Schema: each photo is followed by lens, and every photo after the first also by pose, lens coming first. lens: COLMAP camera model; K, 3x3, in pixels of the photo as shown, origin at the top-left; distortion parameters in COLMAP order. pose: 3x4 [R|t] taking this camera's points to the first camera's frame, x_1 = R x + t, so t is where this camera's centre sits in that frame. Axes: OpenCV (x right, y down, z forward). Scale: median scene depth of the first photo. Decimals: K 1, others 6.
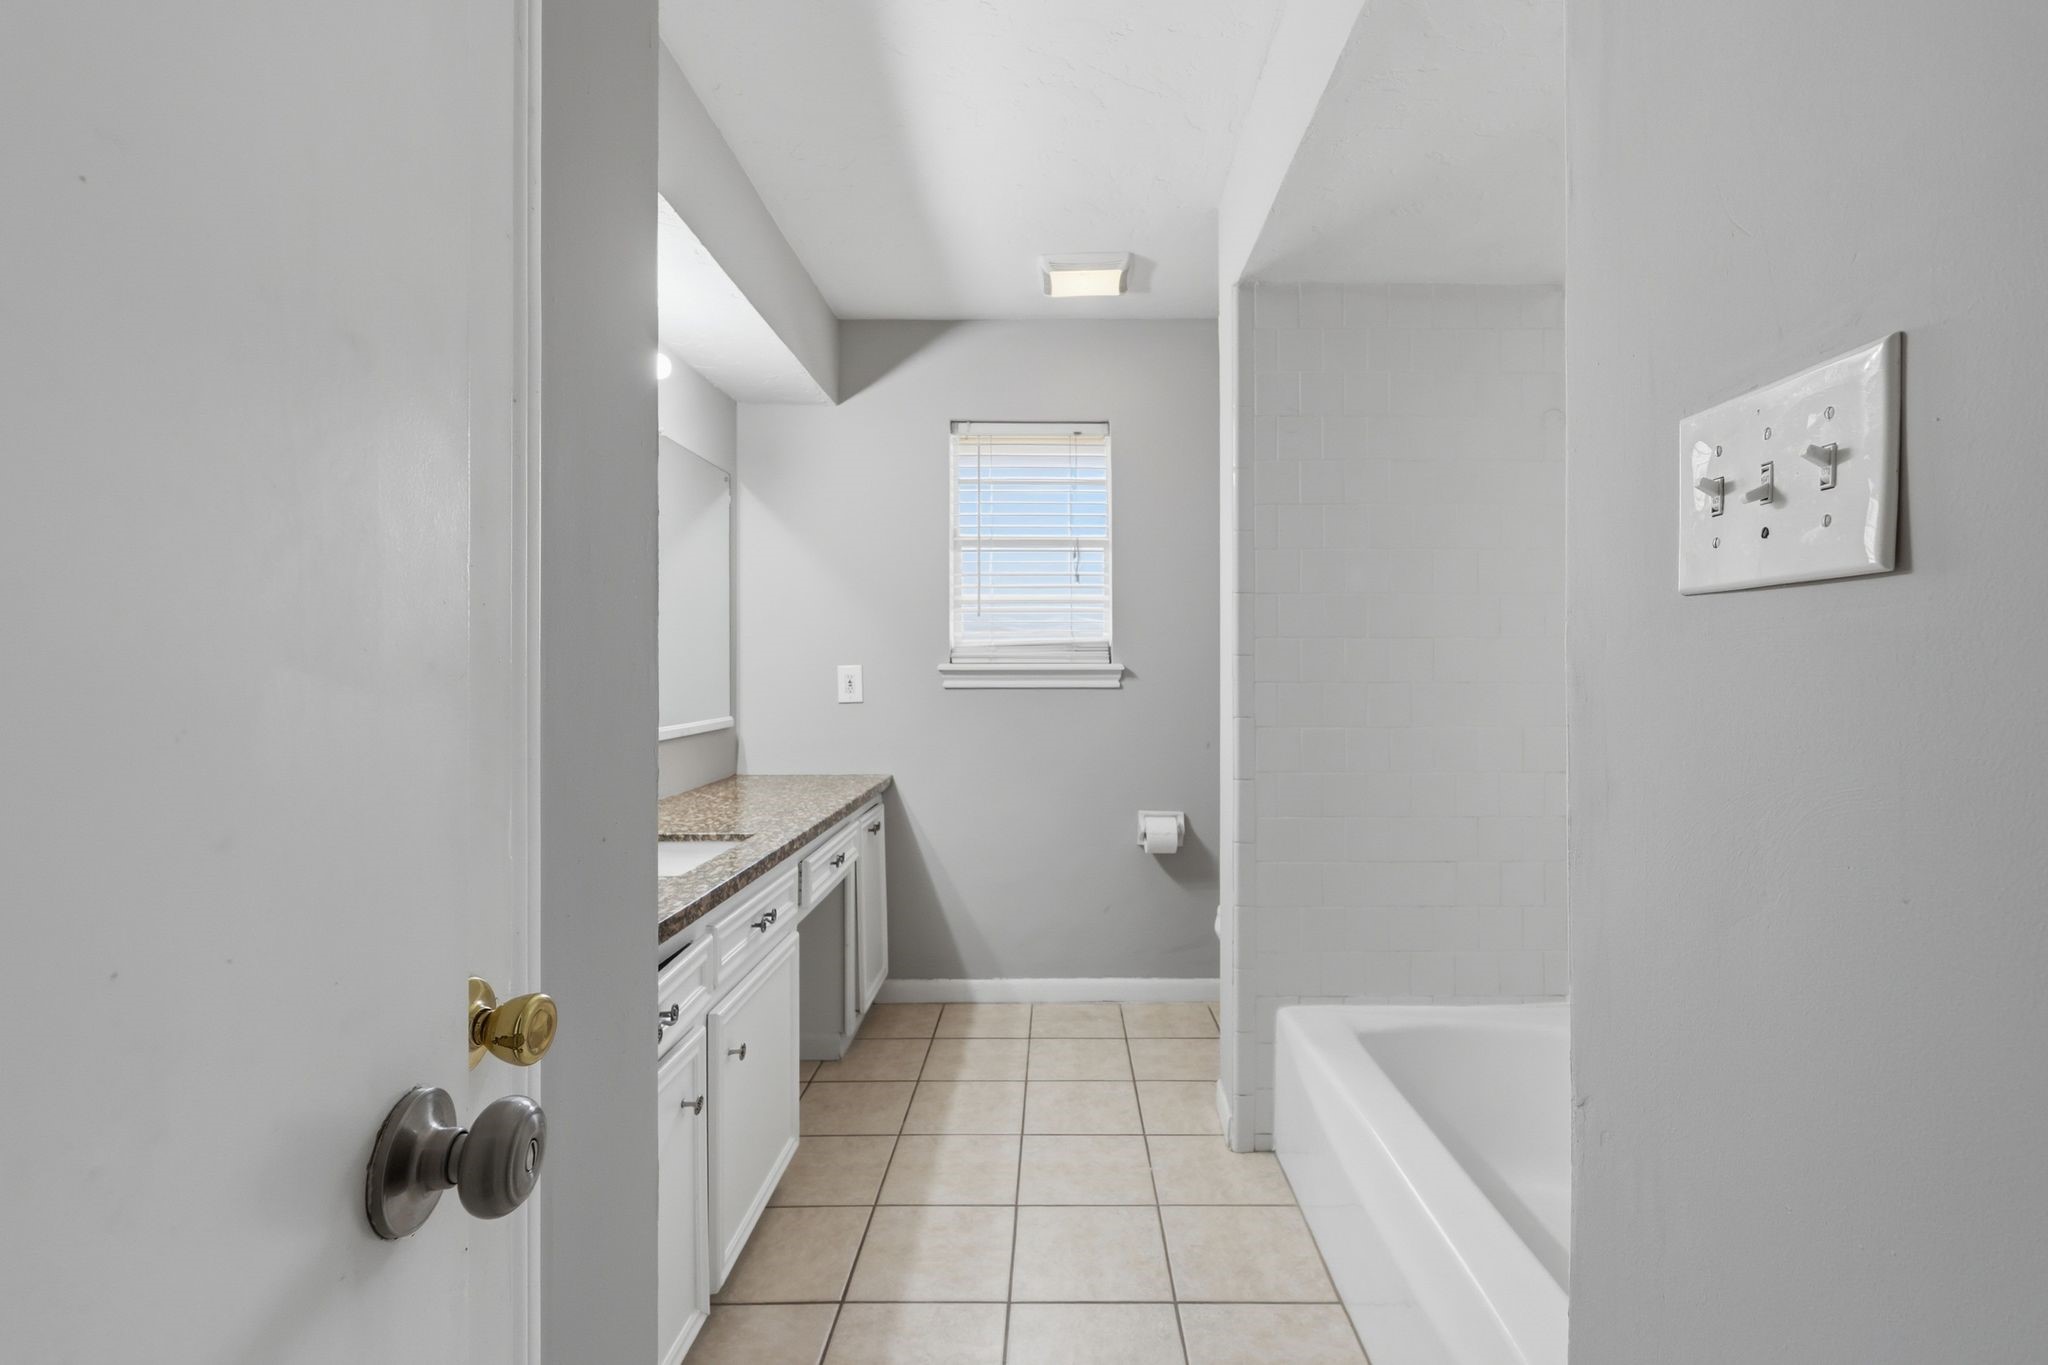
lens RADIAL K [[902.7, 0, 1034.9], [0, 902.7, 674.8], [0, 0, 1]] dist [0.000808, -0.001195]
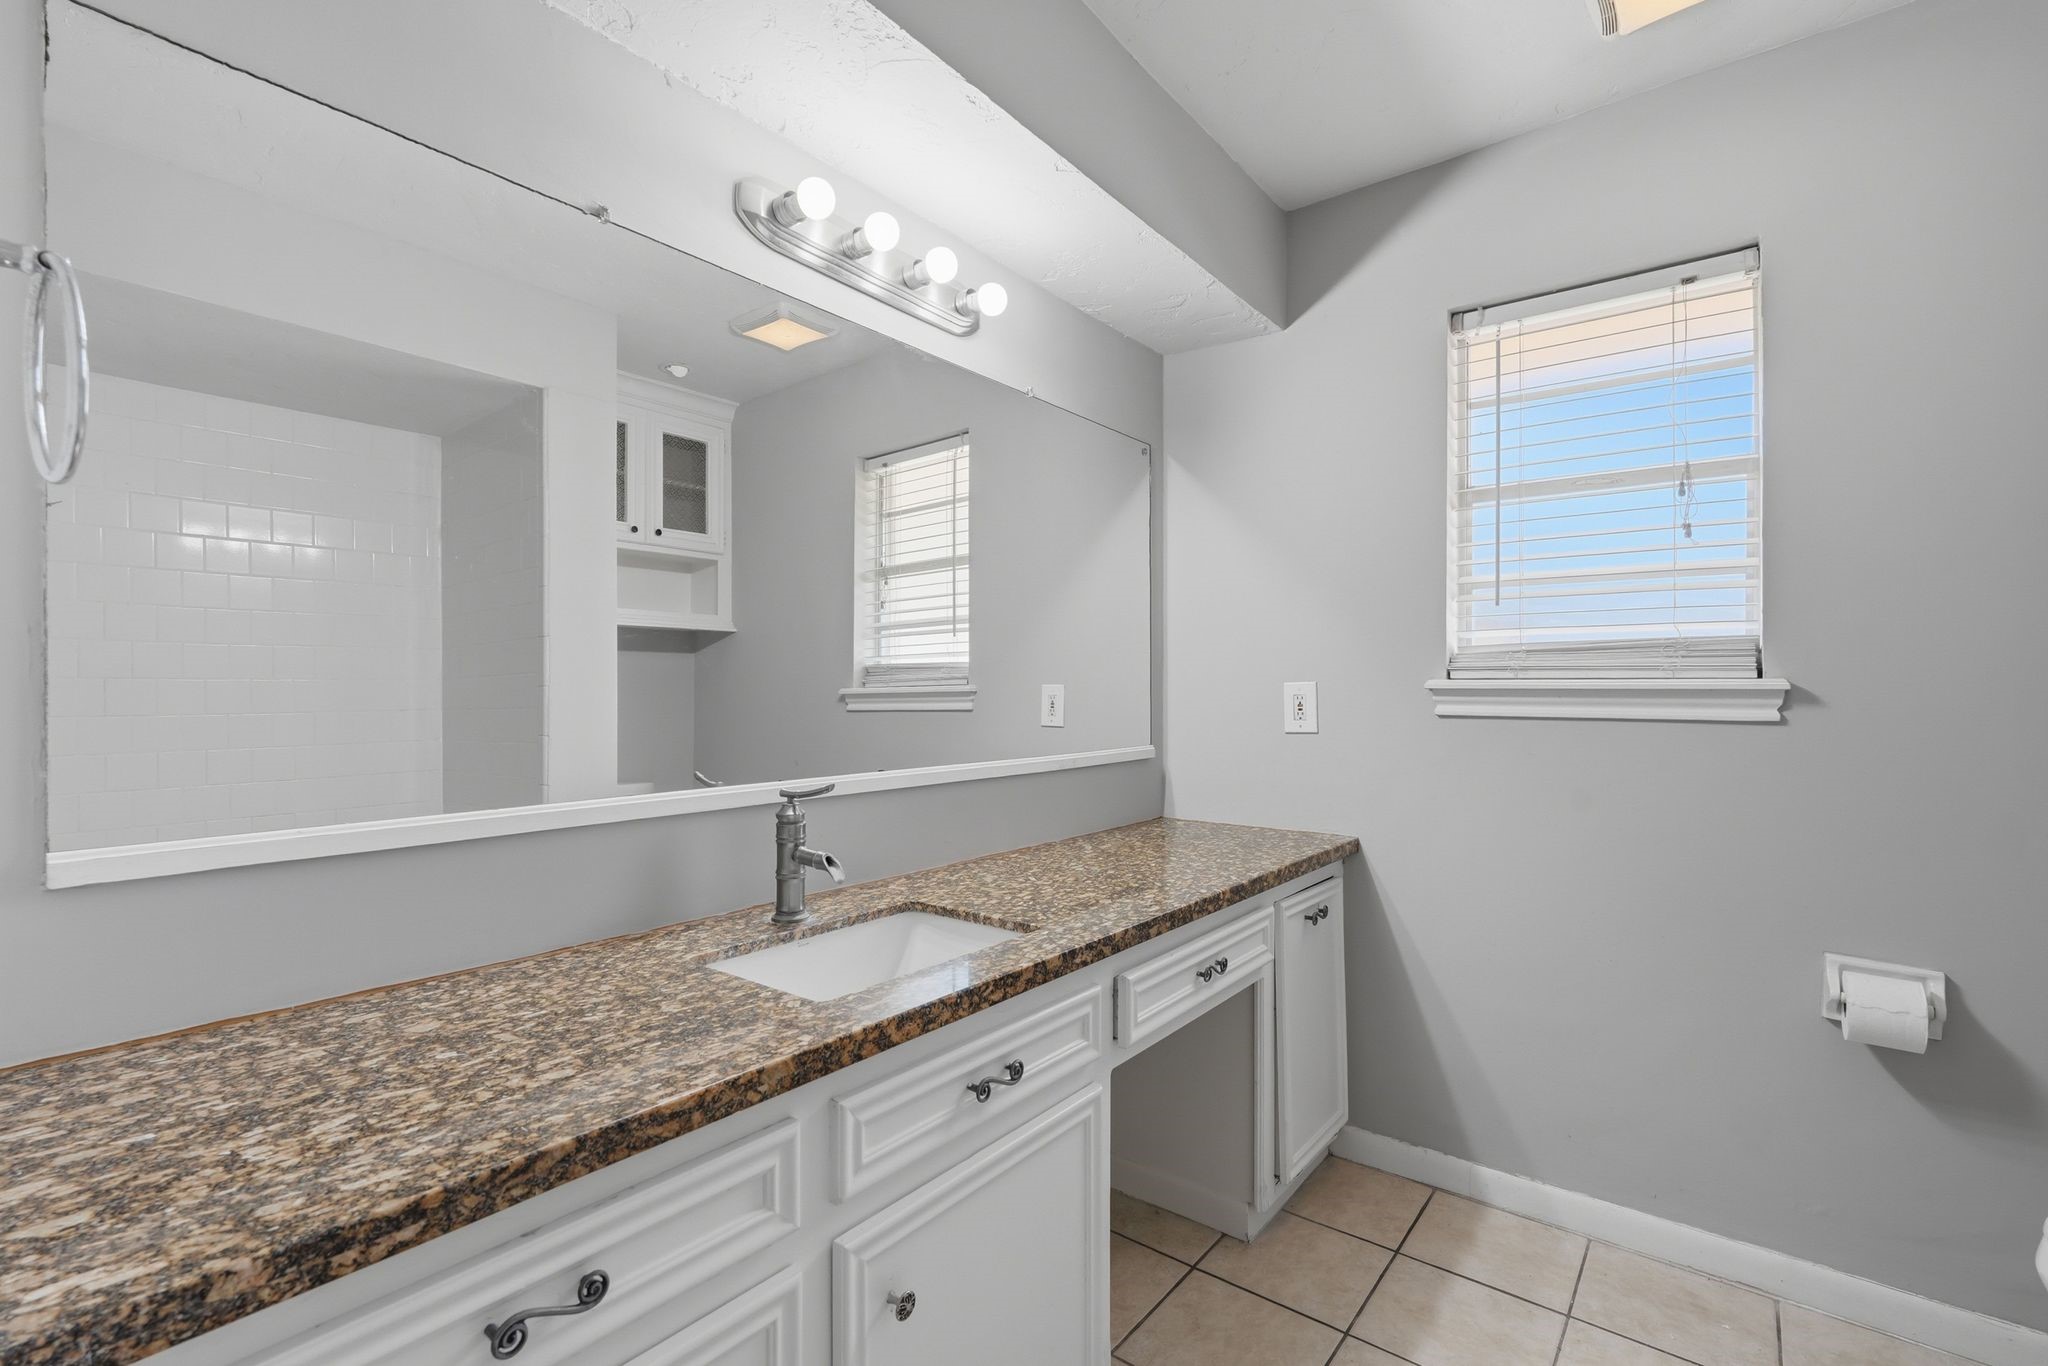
lens RADIAL K [[902.7, 0, 1012.6], [0, 902.7, 690.1], [0, 0, 1]] dist [0.000808, -0.001195]
pose [[0.797104, 0.005060, -0.603821, 0.053428], [-0.007685, 0.999969, -0.001764, -0.000630], [0.603794, 0.006047, 0.797118, 0.286172]]
